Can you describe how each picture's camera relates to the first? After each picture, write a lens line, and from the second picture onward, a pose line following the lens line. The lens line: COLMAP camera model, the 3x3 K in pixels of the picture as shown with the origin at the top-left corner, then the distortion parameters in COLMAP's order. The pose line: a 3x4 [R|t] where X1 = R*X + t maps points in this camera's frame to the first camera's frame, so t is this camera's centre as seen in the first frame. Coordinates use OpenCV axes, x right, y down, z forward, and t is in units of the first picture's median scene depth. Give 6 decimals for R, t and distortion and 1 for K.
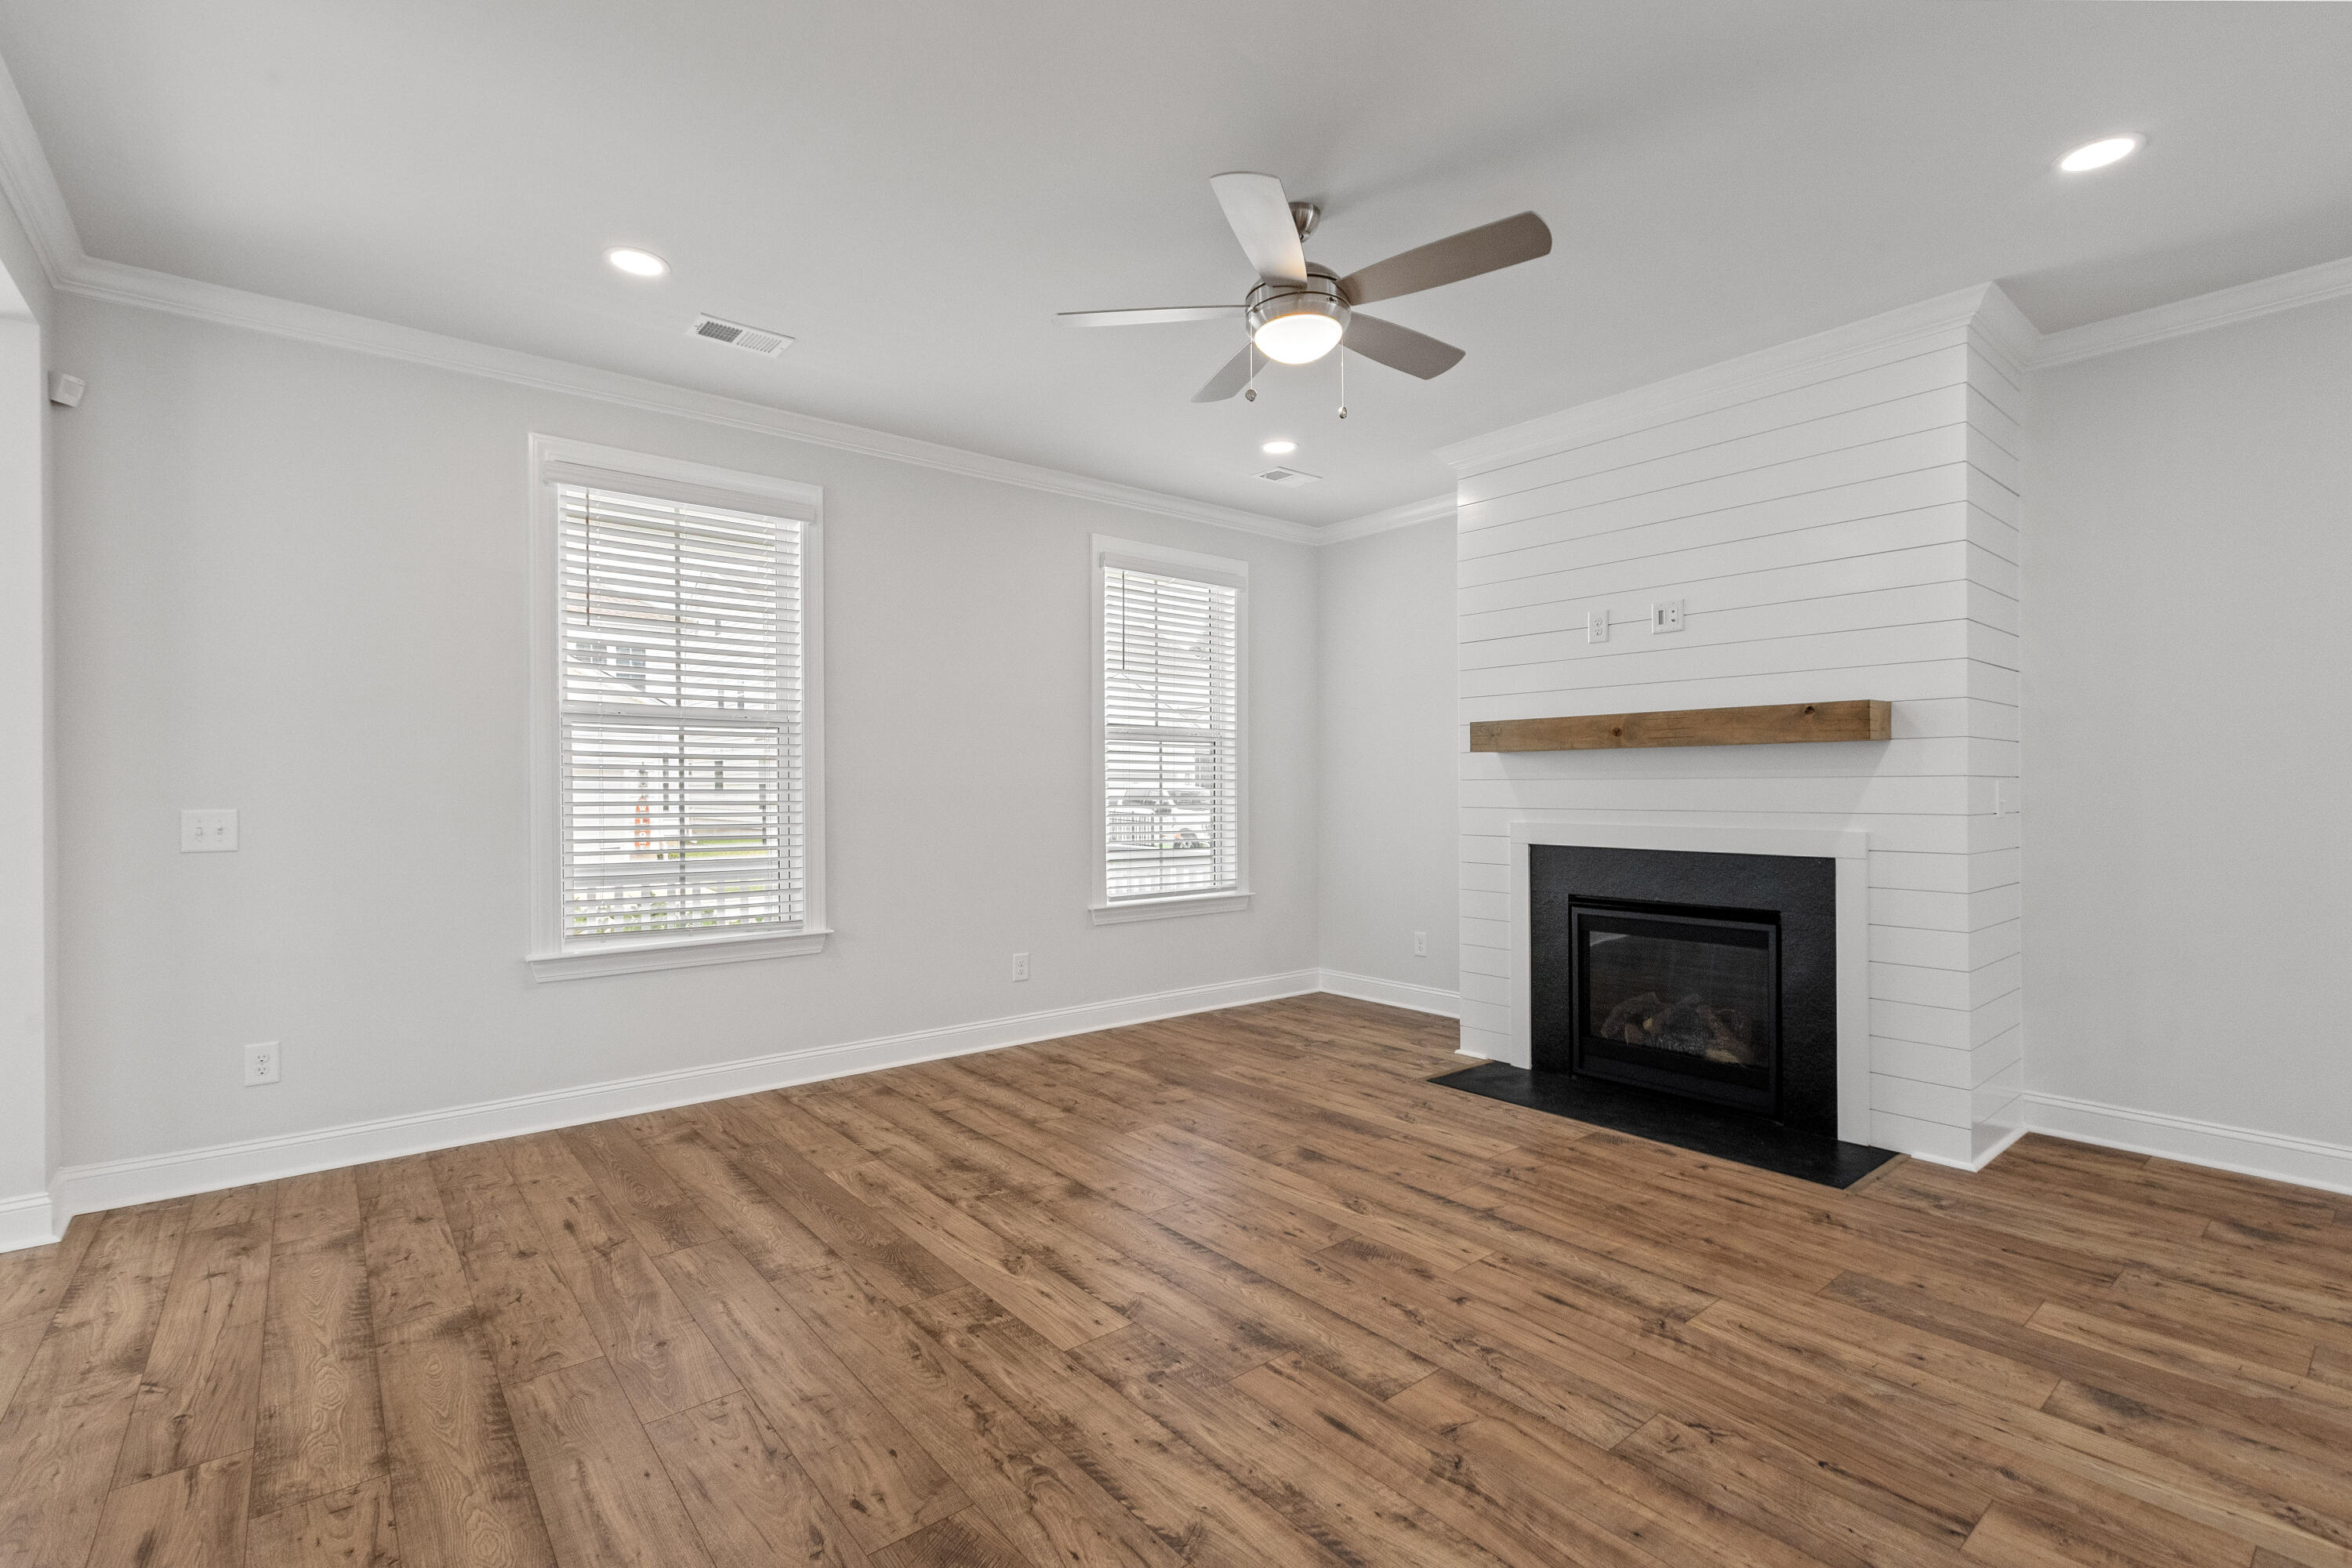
lens RADIAL K [[1058.6, 0, 1170.8], [0, 1058.6, 788.5], [0, 0, 1]] dist [0.000584, -0.000092]
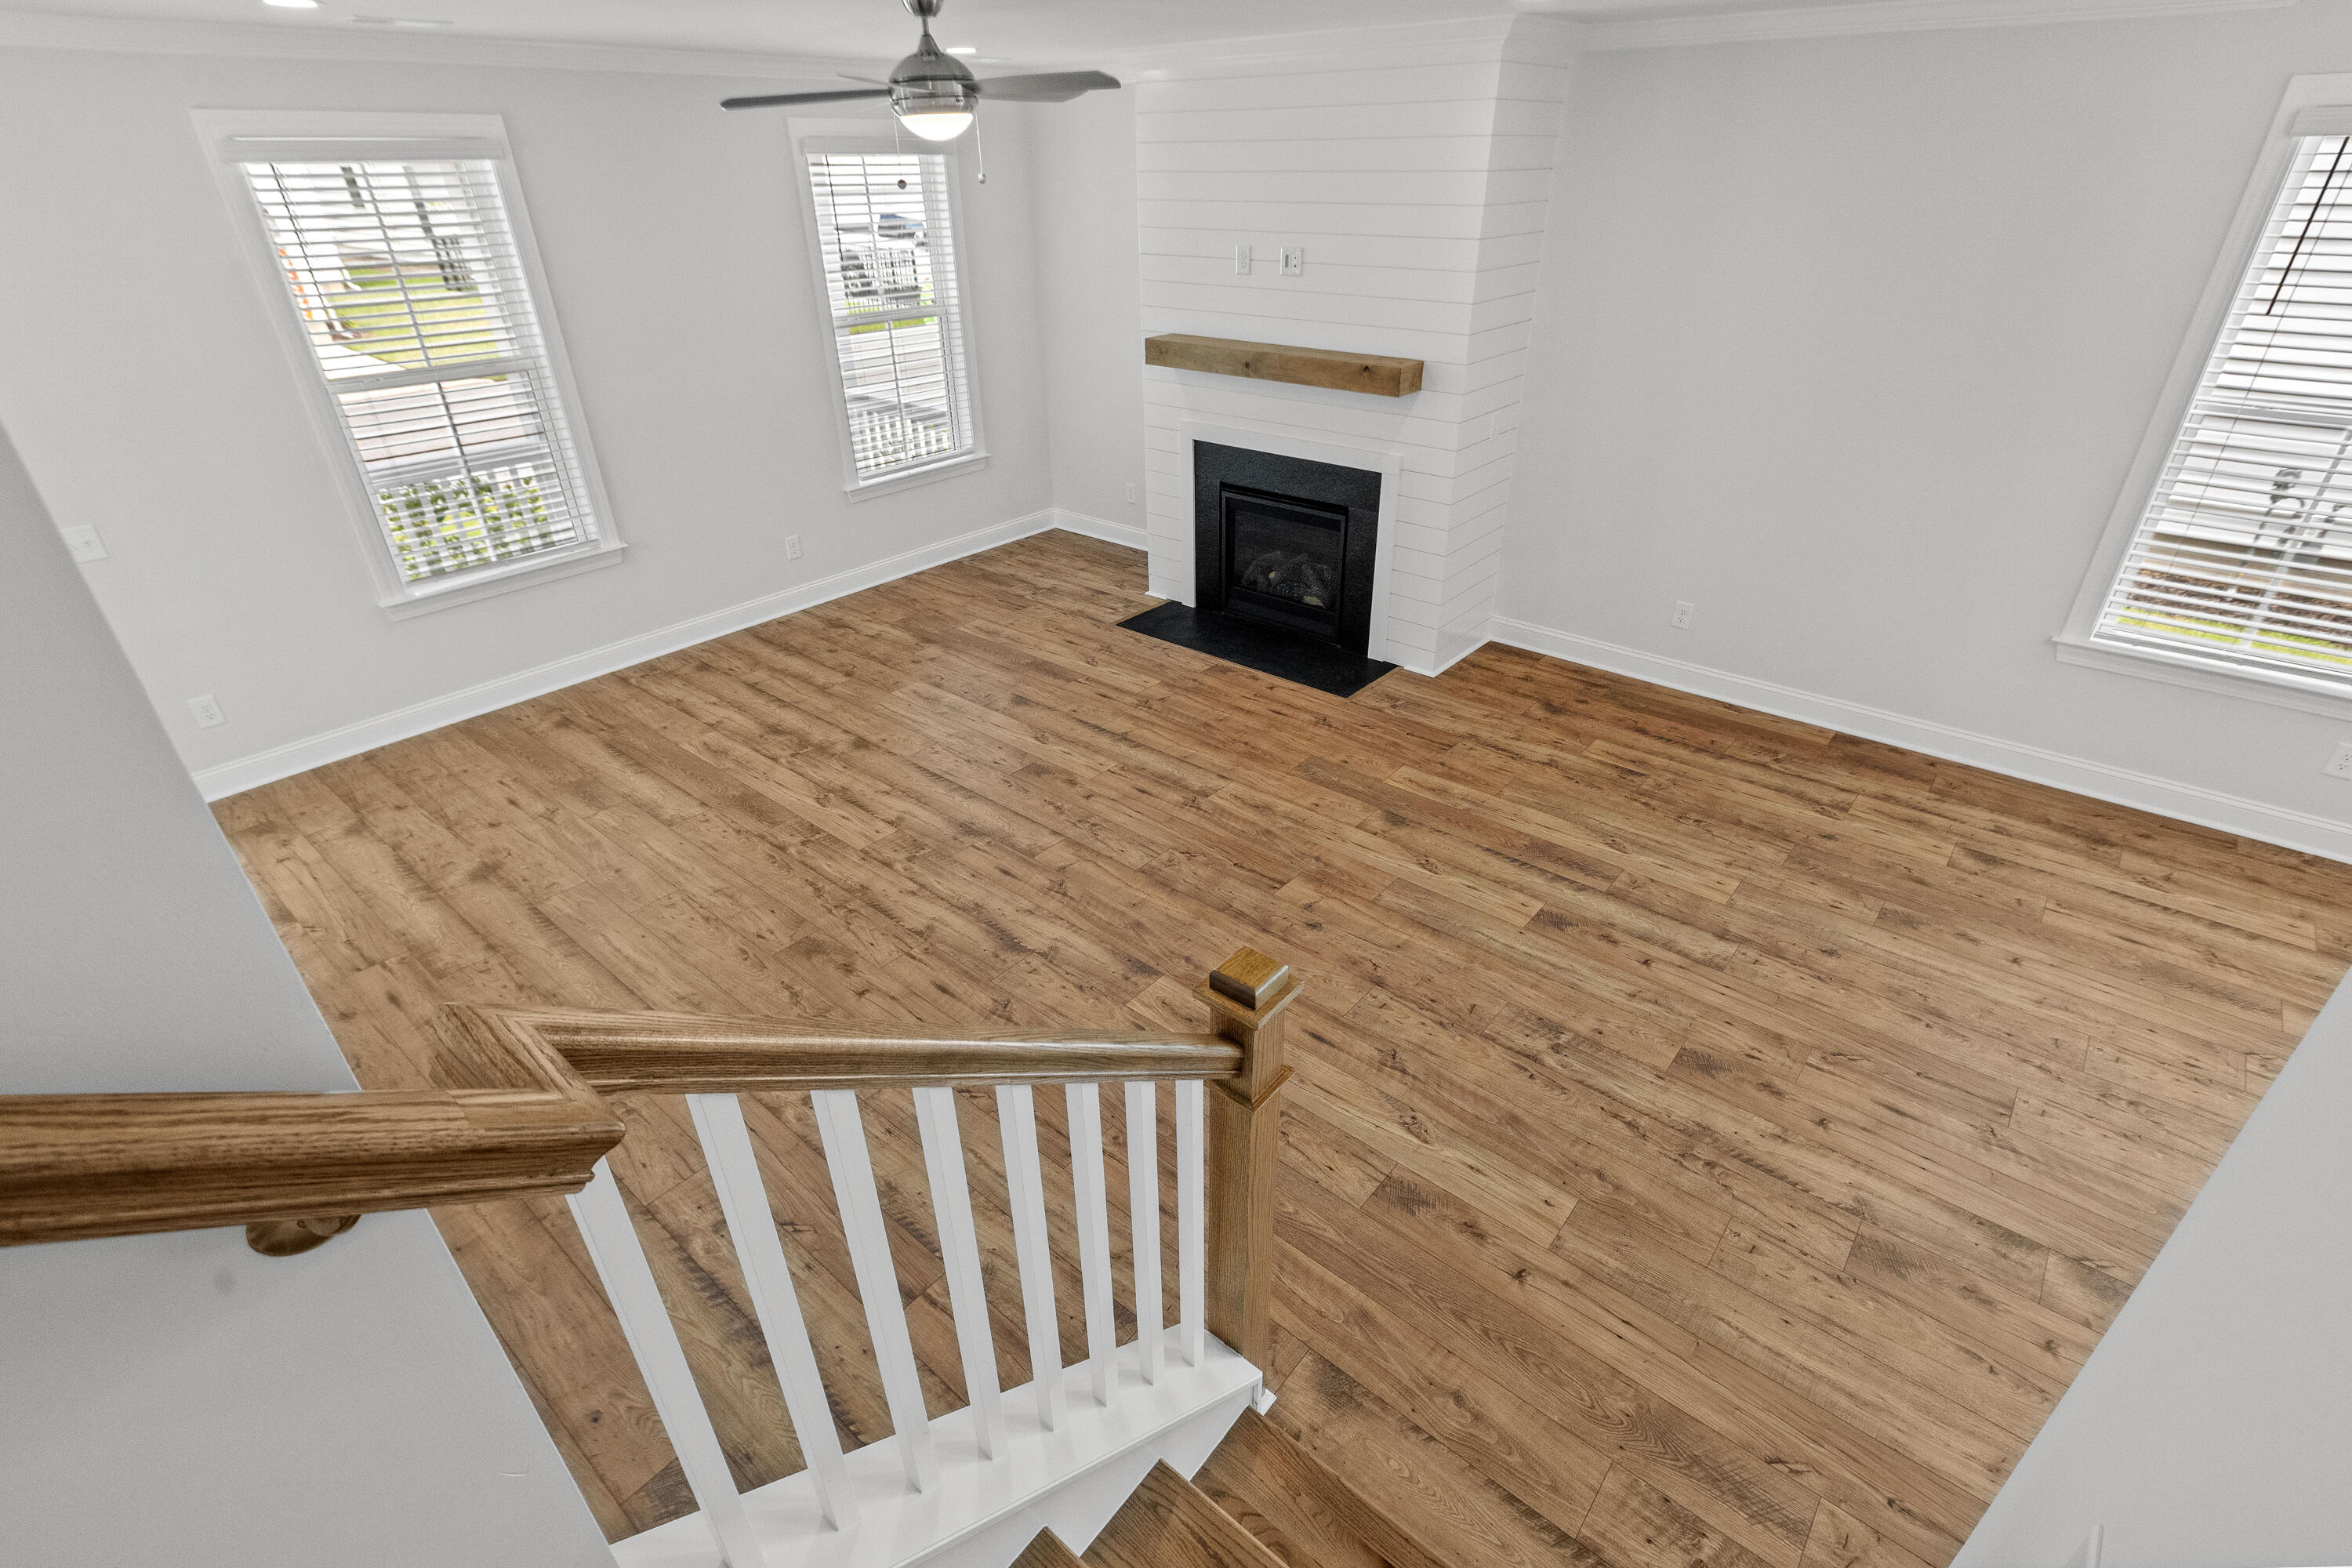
lens RADIAL K [[1100.8, 0, 1174.6], [0, 1100.8, 778.2], [0, 0, 1]] dist [-0.000441, 0.000956]
pose [[0.983113, -0.099099, 0.153848, 0.105712], [0.010426, 0.869653, 0.493554, -0.344986], [-0.182705, -0.483615, 0.856000, -0.447100]]
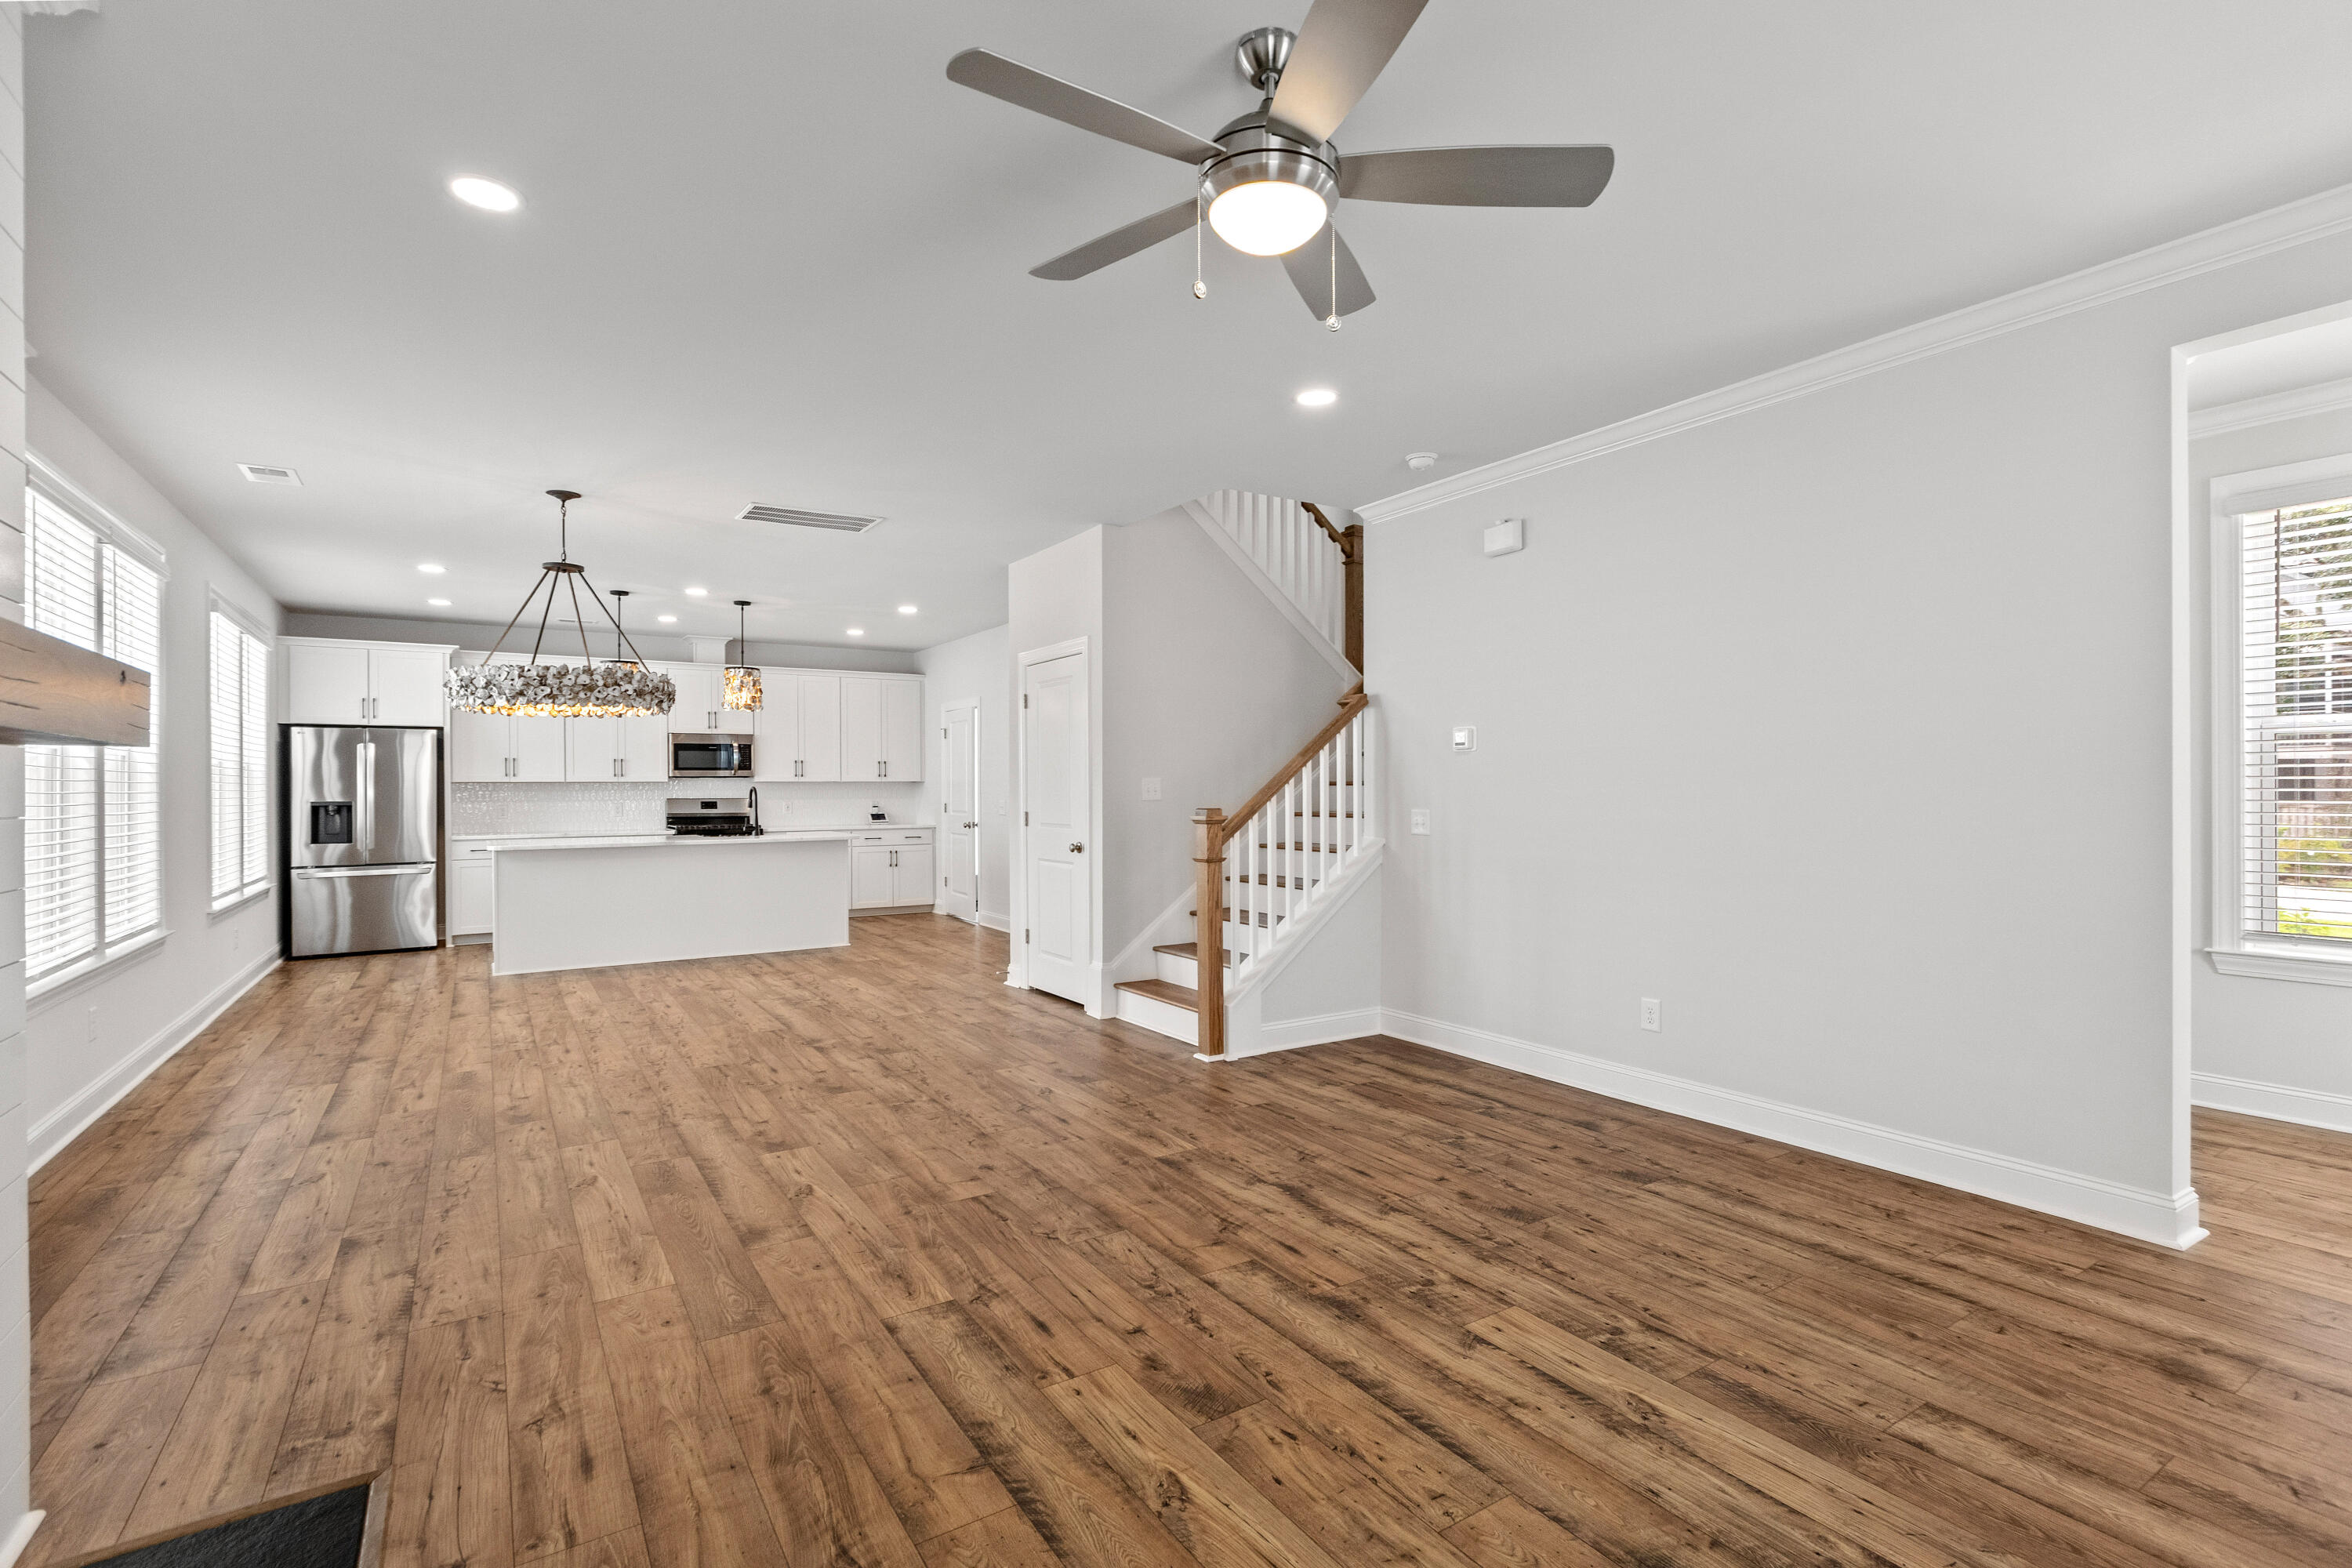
lens RADIAL K [[1071.8, 0, 1172.1], [0, 1071.8, 789.3], [0, 0, 1]] dist [0.001939, -0.000221]
pose [[-0.993793, 0.009388, 0.110851, 0.095481], [0.009700, 0.999950, 0.002279, -0.023449], [-0.110824, 0.003340, -0.993834, 1.558084]]
